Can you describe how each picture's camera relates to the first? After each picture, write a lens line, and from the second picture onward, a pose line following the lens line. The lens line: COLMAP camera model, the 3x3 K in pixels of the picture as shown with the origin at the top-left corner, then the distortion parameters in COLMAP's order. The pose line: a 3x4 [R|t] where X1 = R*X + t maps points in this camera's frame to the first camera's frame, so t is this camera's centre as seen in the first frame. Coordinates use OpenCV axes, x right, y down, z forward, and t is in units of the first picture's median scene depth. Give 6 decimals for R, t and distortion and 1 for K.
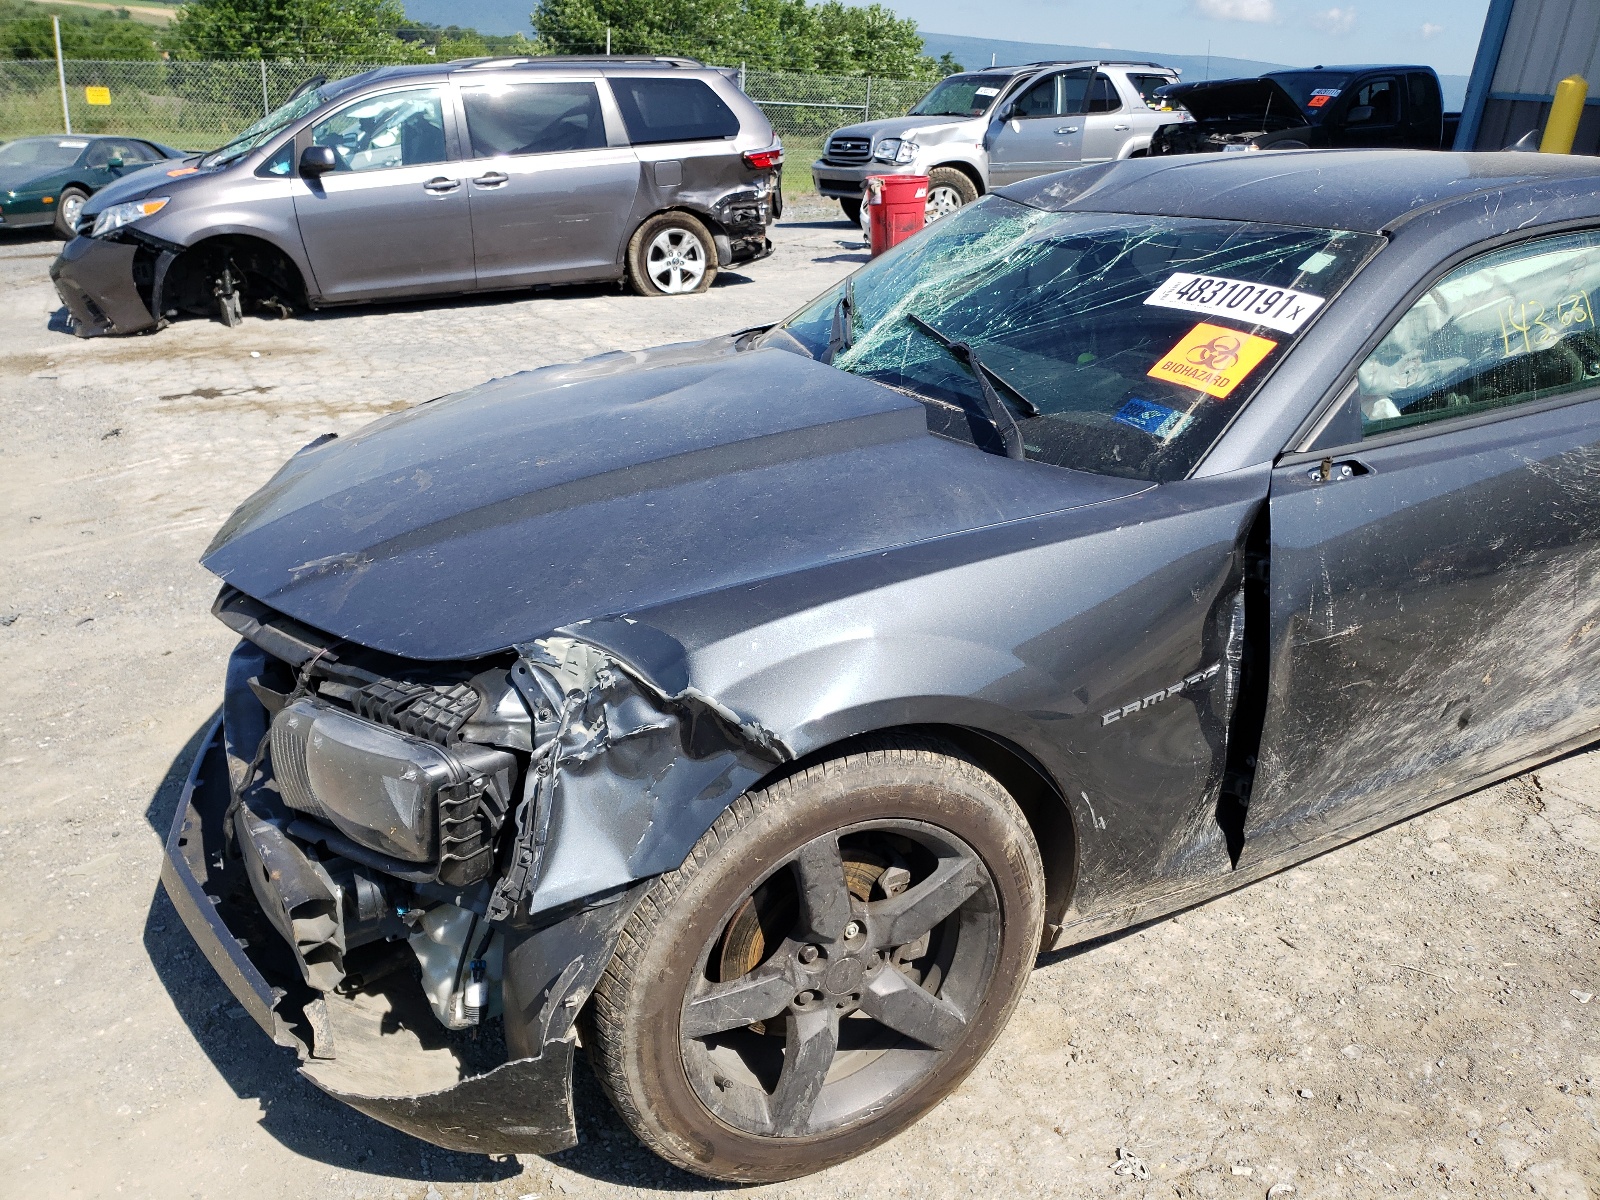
lens RADIAL K [[1228.6, 0, 737.1], [0, 1228.6, 666.2], [0, 0, 1]] dist [-0.007067, 0.047128]
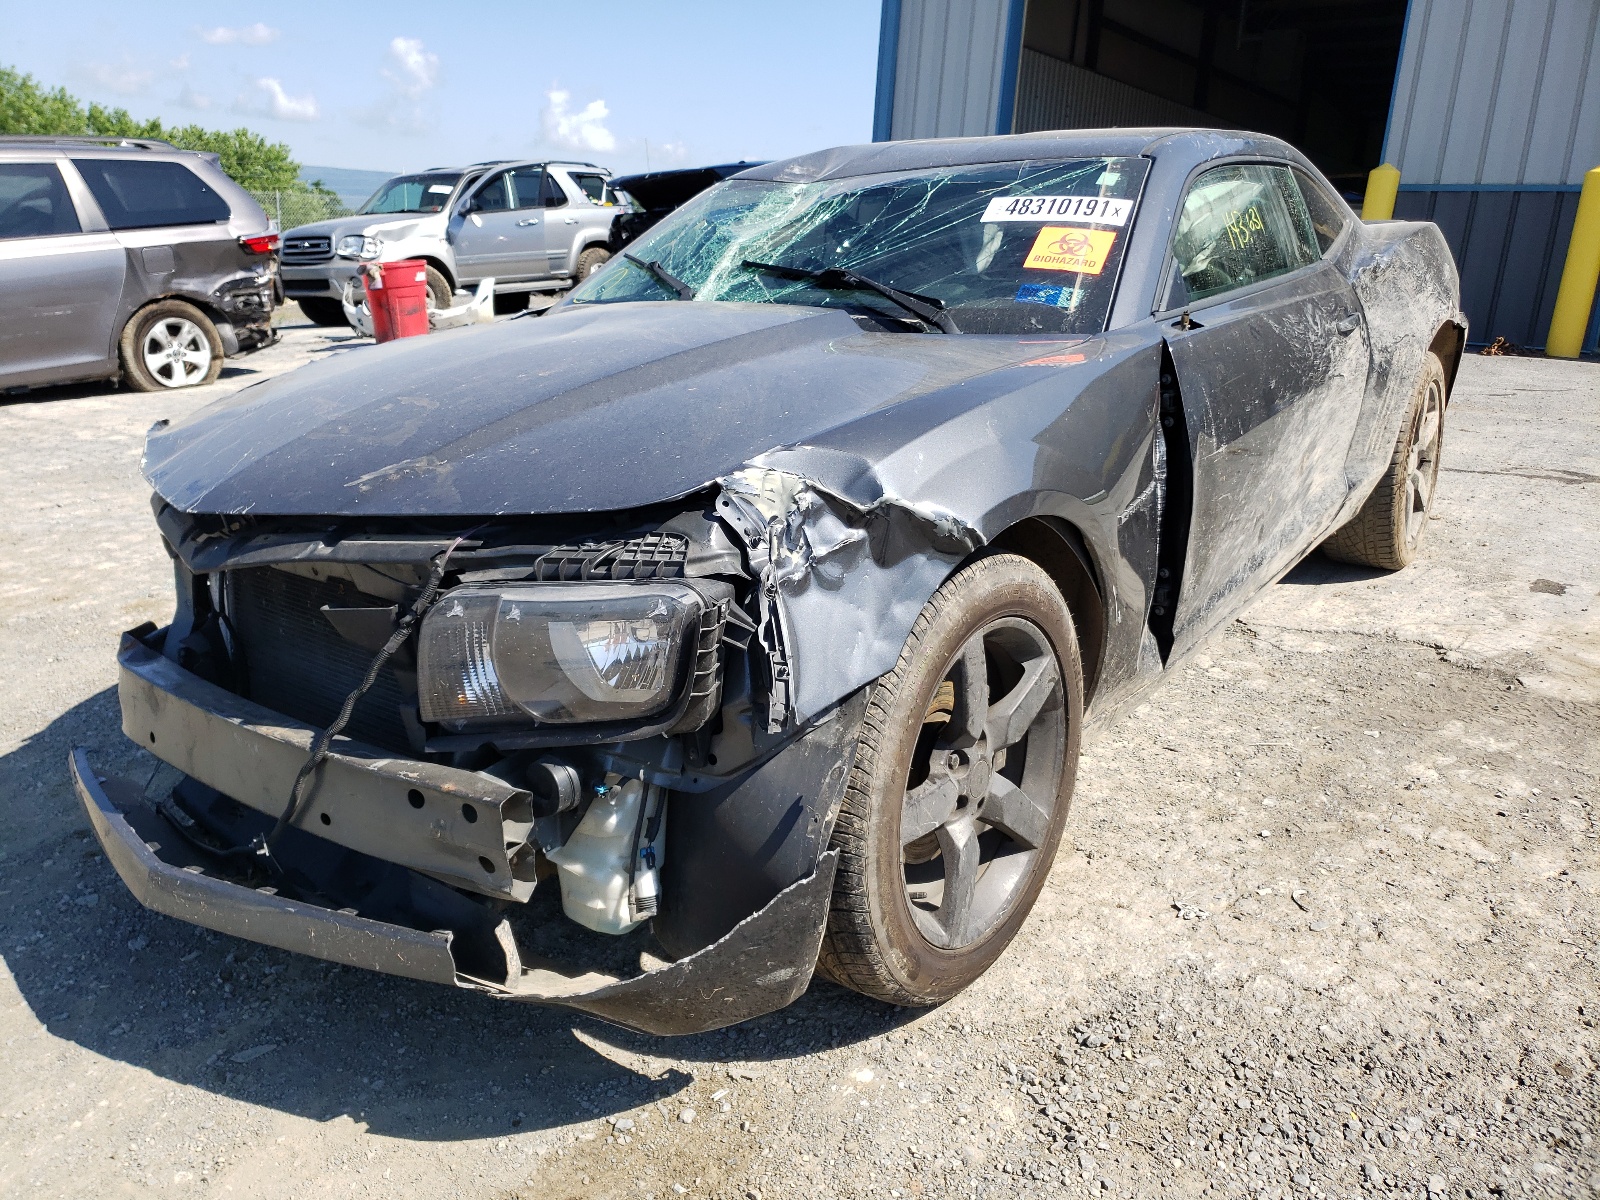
lens RADIAL K [[1229.3, 0, 800.0], [0, 1229.3, 600.0], [0, 0, 1]] dist [0.010525, 0.010827]
pose [[0.907970, -0.152655, 0.390239, -0.362657], [0.193602, 0.978750, -0.067584, 0.111756], [-0.371629, 0.136915, 0.918230, 0.034345]]
